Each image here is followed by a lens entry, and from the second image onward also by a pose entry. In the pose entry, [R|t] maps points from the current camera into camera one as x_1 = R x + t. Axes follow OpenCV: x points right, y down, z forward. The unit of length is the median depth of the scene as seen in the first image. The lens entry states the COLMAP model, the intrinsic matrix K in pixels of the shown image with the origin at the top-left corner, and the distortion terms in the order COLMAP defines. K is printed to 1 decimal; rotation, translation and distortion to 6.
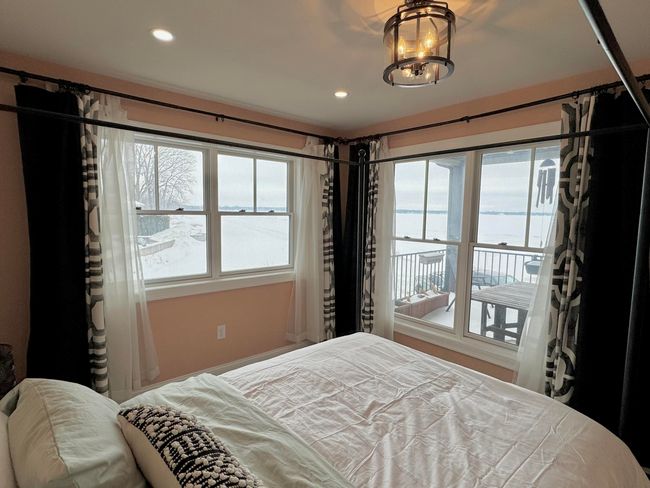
lens RADIAL K [[337.0, 0, 325.0], [0, 337.0, 247.8], [0, 0, 1]] dist [0.000729, 0.000242]
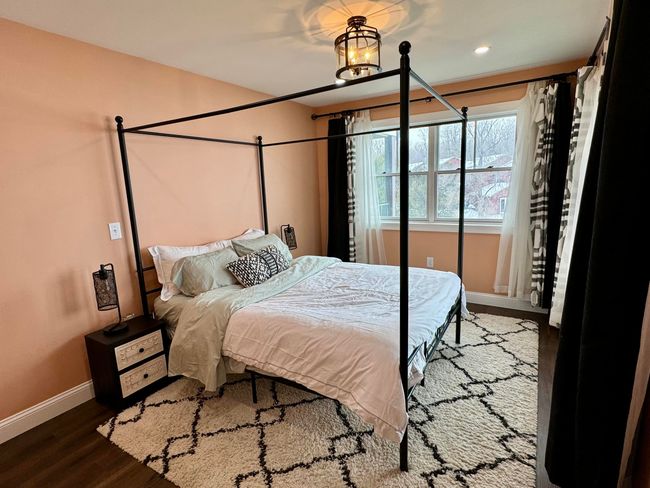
lens RADIAL K [[337.0, 0, 325.2], [0, 337.0, 245.5], [0, 0, 1]] dist [0.000729, 0.000242]
pose [[0.299734, 0.145353, -0.942885, 0.752158], [-0.049002, 0.989366, 0.136941, 0.018113], [0.952764, 0.005157, 0.303669, 0.175452]]
